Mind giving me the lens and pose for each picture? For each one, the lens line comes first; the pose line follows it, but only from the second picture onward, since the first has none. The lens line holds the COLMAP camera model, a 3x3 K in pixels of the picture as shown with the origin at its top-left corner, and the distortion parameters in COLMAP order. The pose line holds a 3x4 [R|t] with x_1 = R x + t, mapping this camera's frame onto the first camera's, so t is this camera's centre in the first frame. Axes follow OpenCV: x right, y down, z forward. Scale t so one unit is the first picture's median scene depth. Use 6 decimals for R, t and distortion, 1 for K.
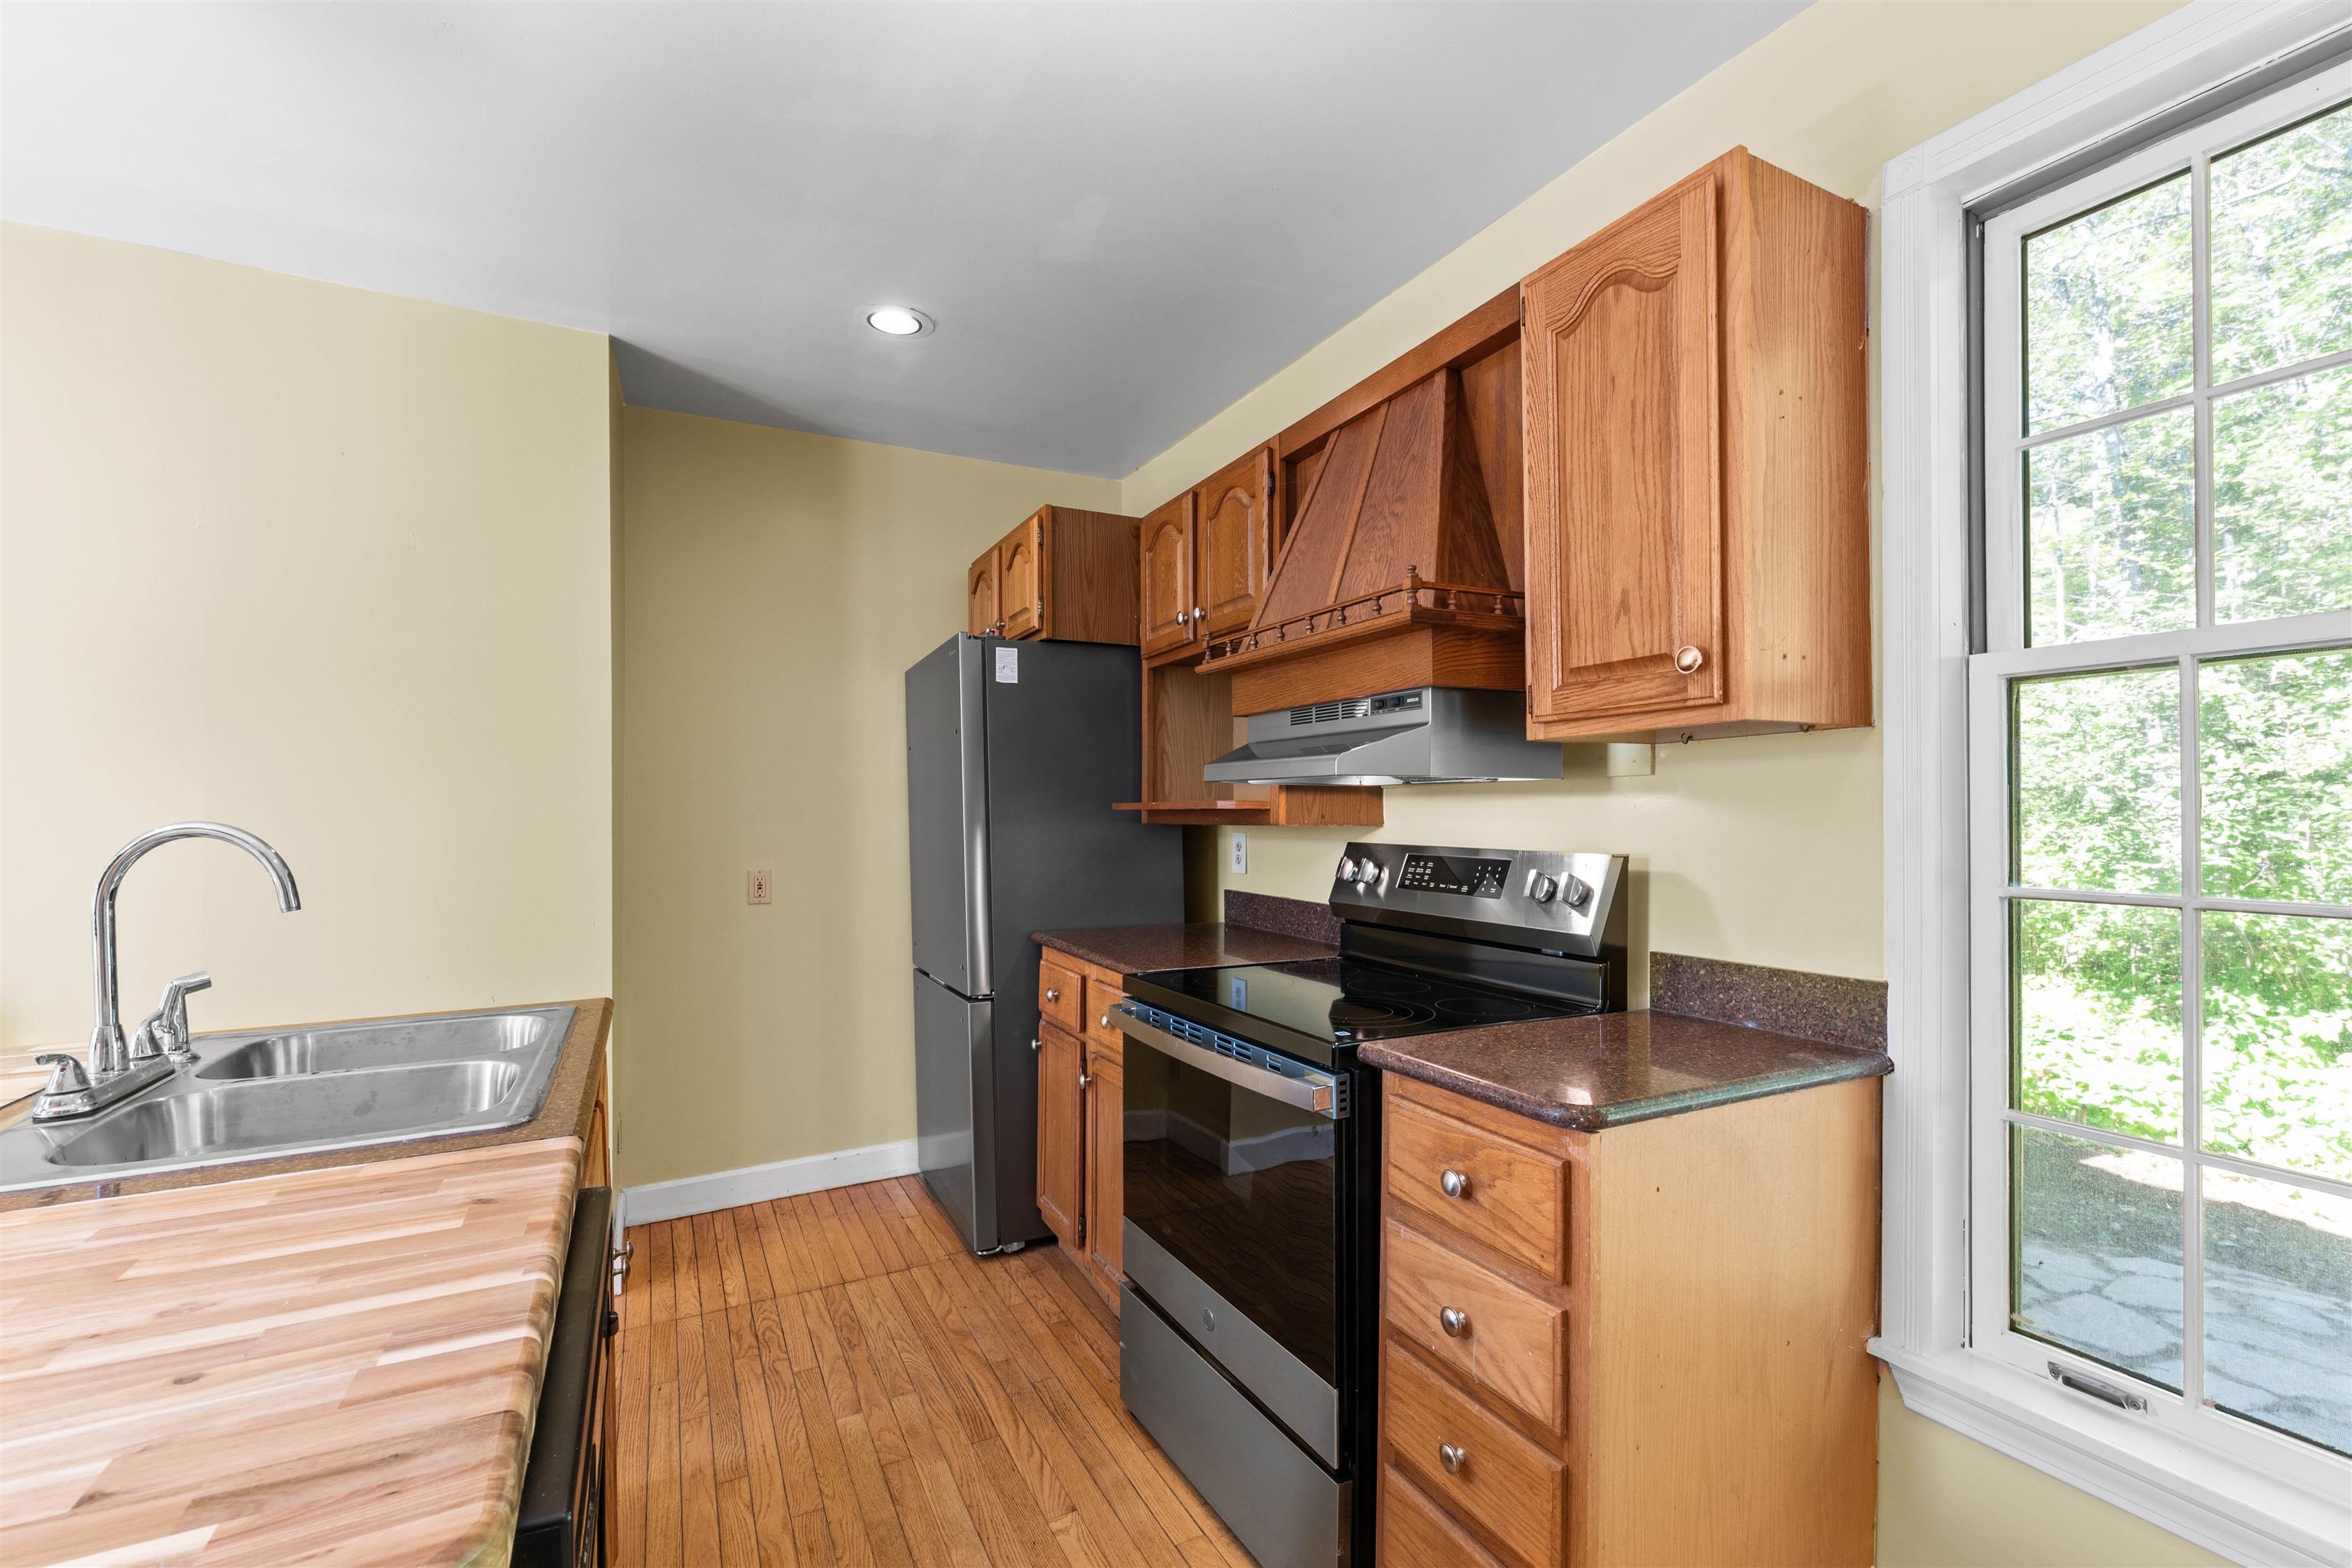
lens RADIAL K [[1013.9, 0, 1181.1], [0, 1013.9, 807.4], [0, 0, 1]] dist [0.000371, -0.000103]
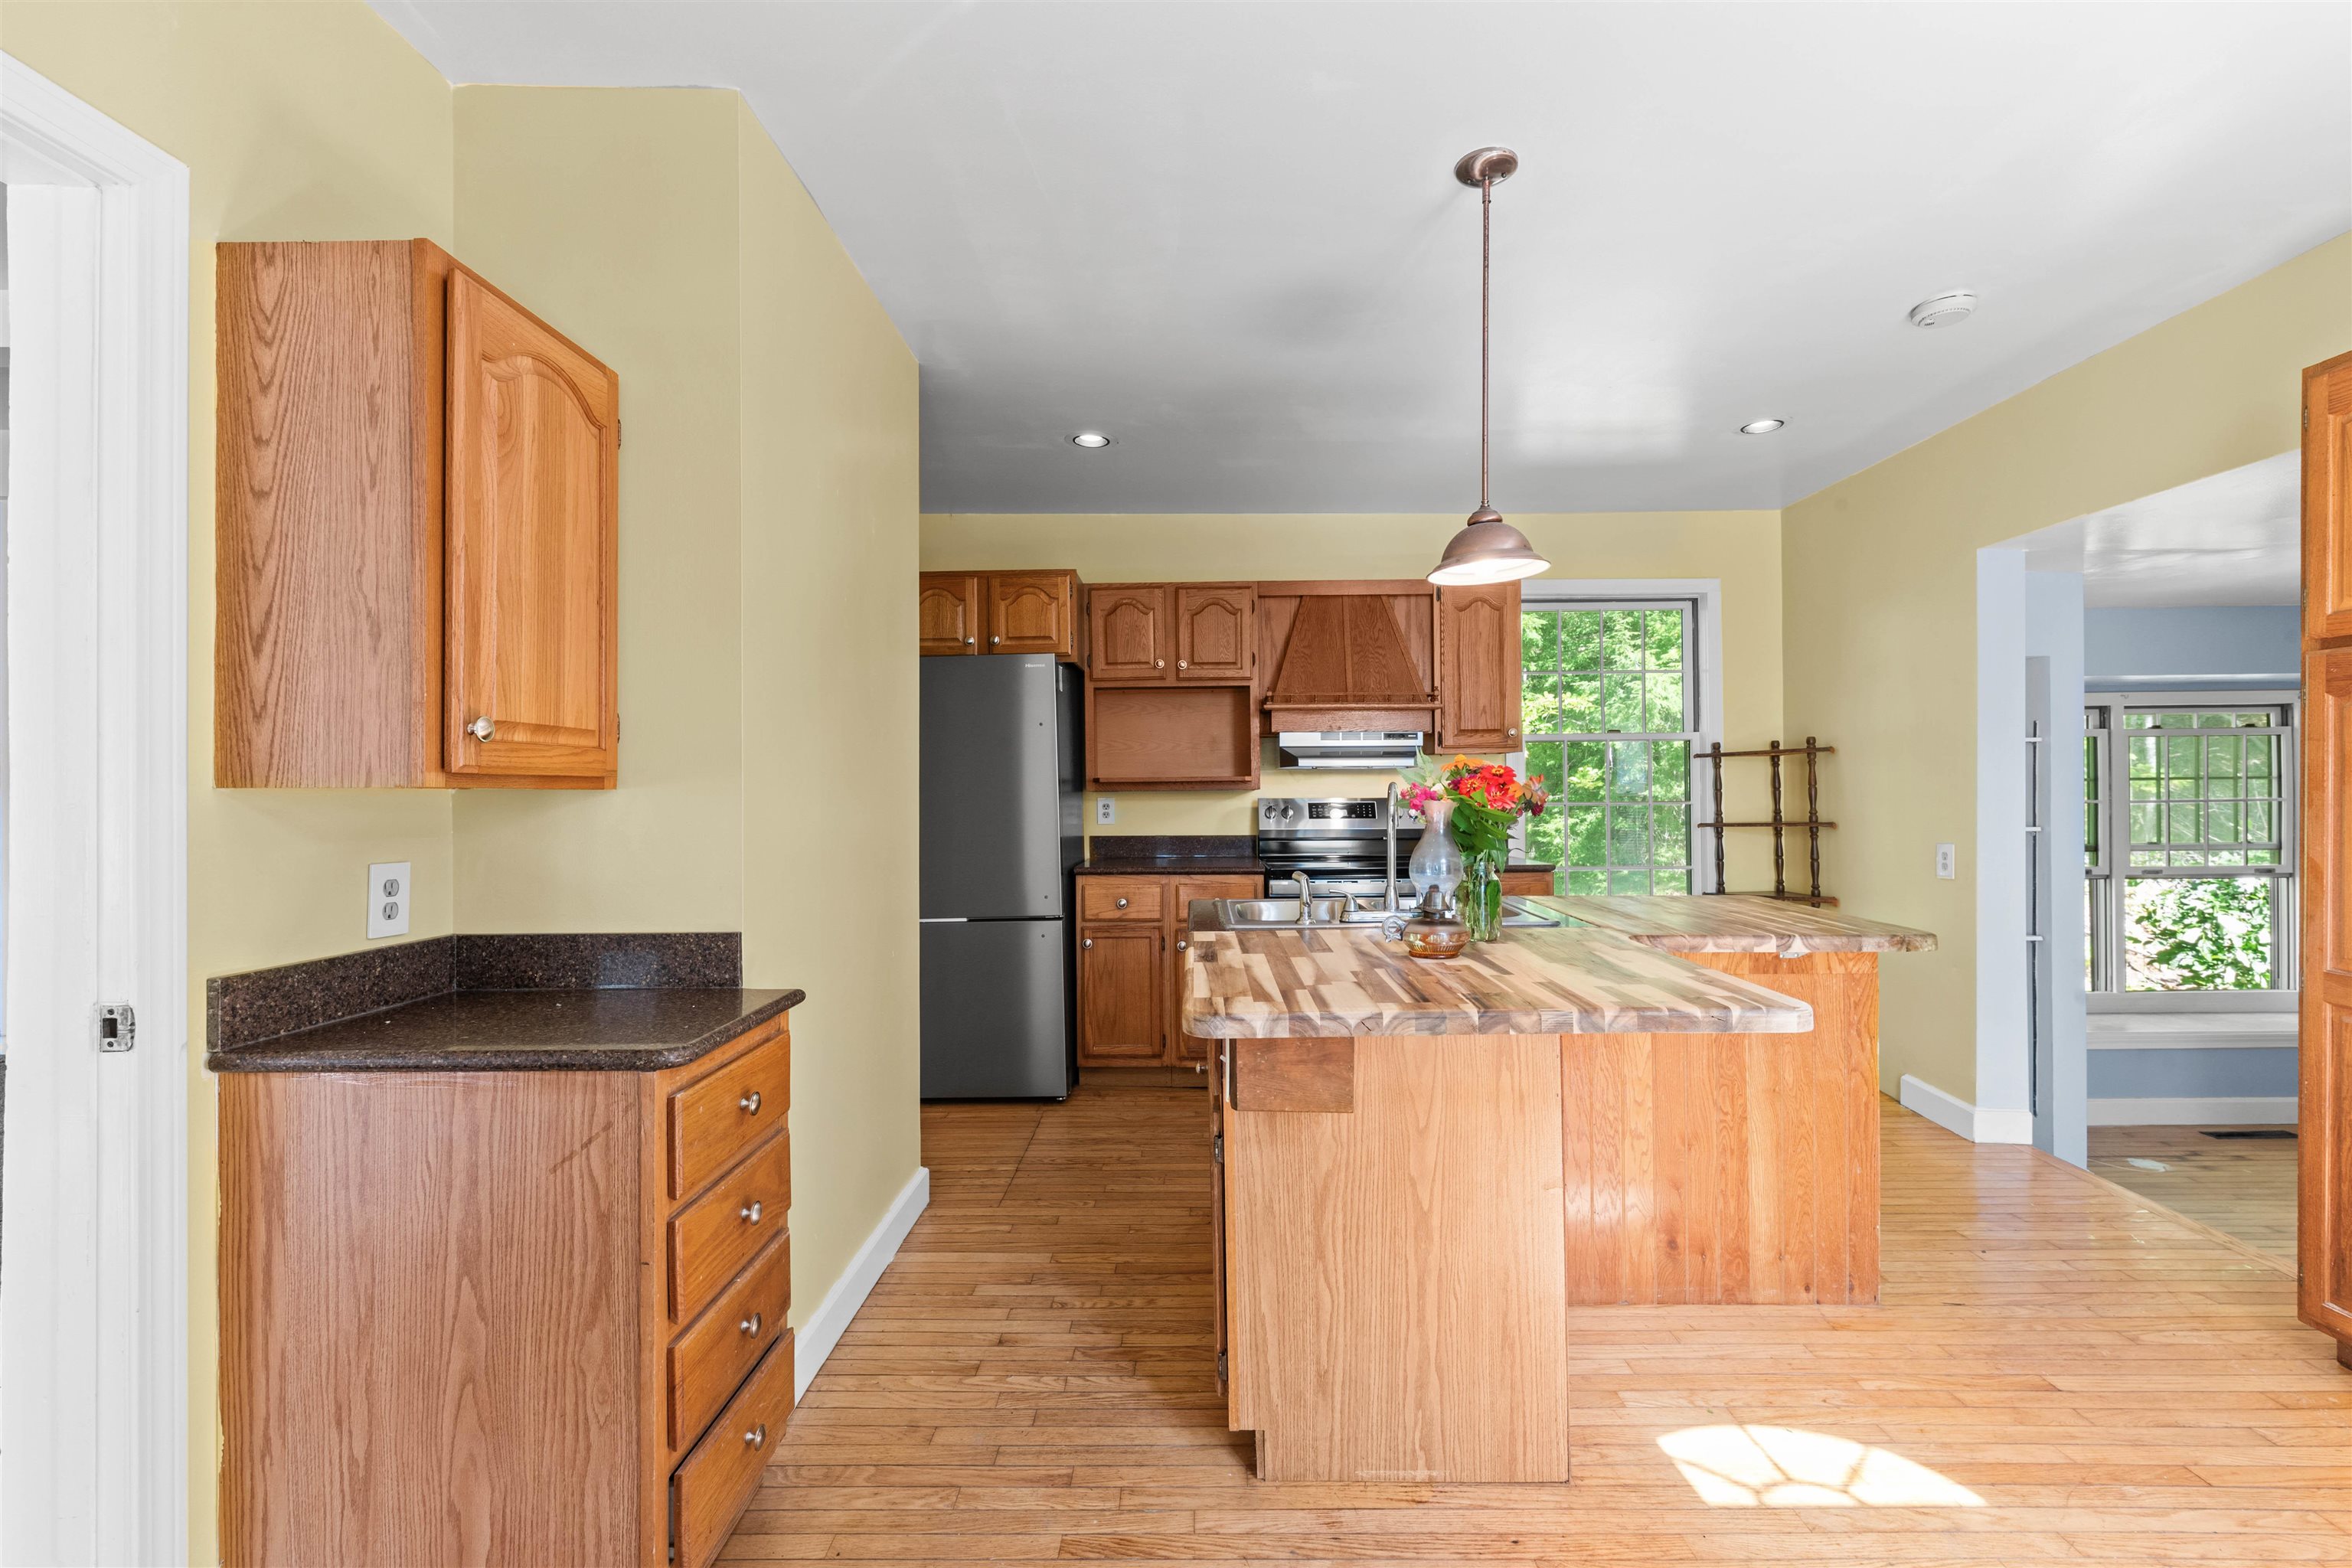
lens RADIAL K [[1022.5, 0, 1180.8], [0, 1022.5, 778.7], [0, 0, 1]] dist [-0.000142, -0.000013]
pose [[0.476715, 0.005734, 0.879039, -2.076230], [0.003482, 0.999959, -0.008411, 0.017911], [-0.879051, 0.007070, 0.476676, 0.279212]]
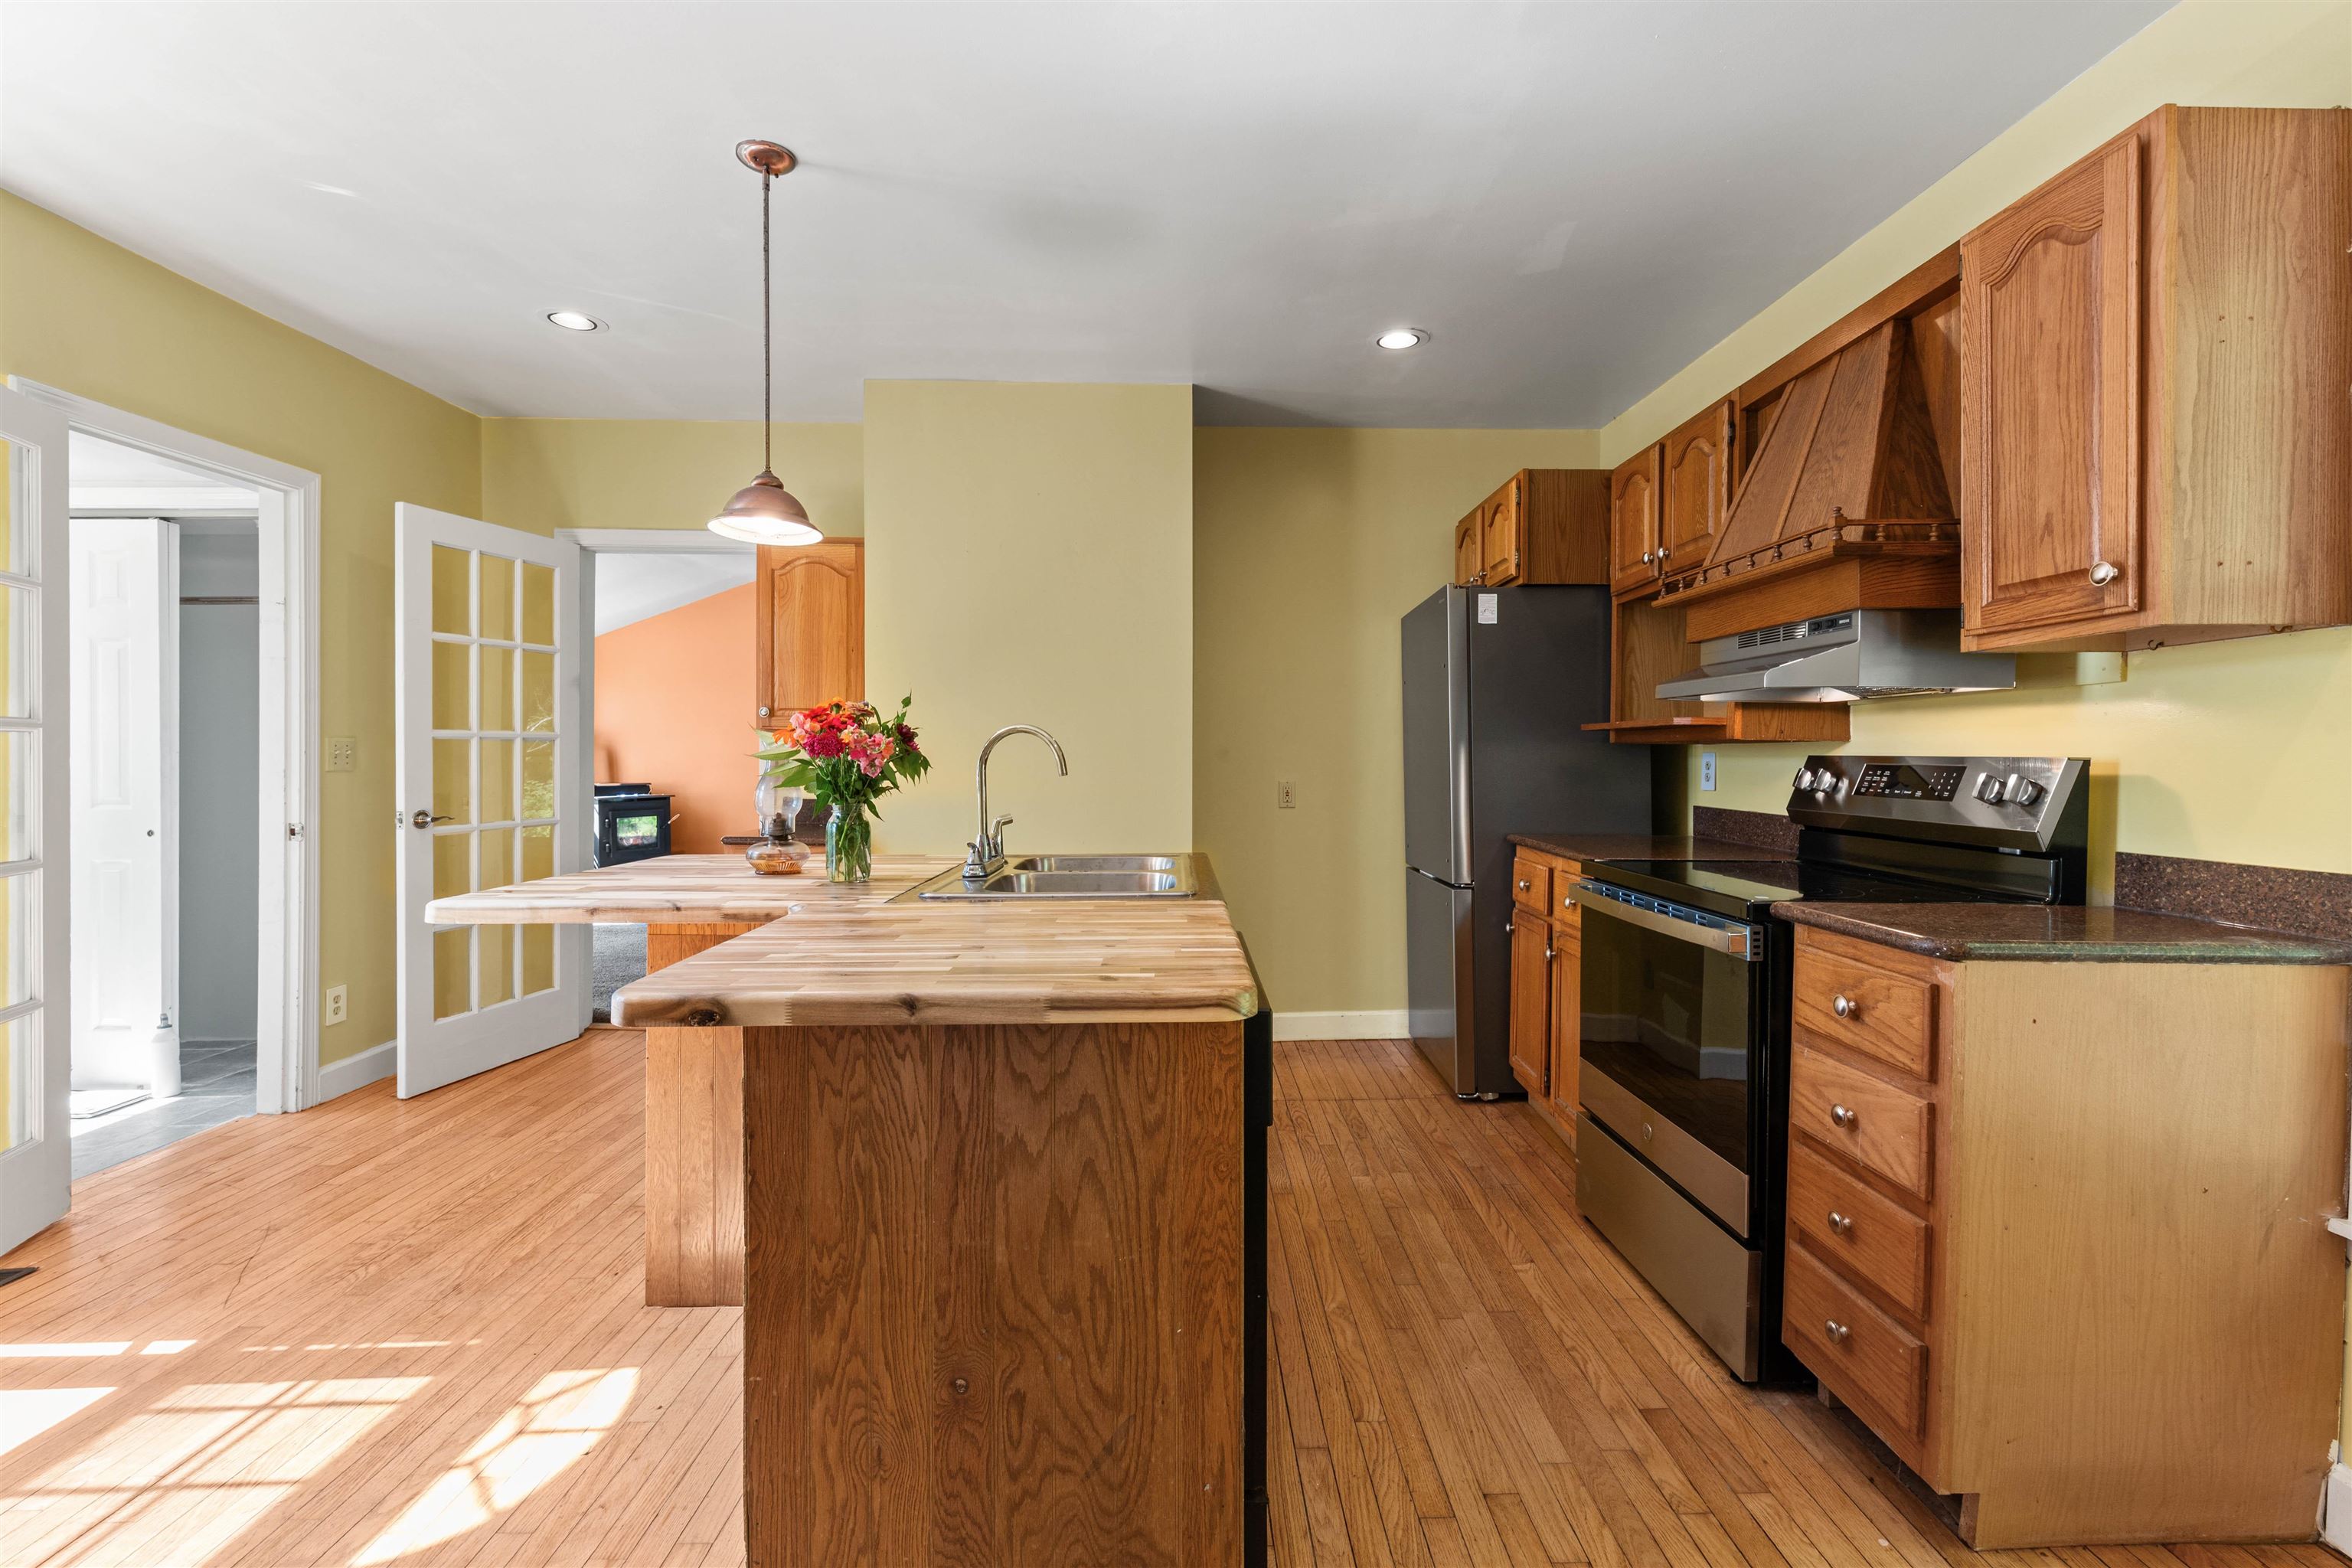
lens RADIAL K [[1006.8, 0, 1194.4], [0, 1006.8, 761.8], [0, 0, 1]] dist [0.001136, -0.000053]
pose [[0.896802, 0.010177, -0.442314, 0.068099], [-0.004756, 0.999899, 0.013364, 0.038960], [0.442406, -0.009882, 0.896760, -0.329856]]
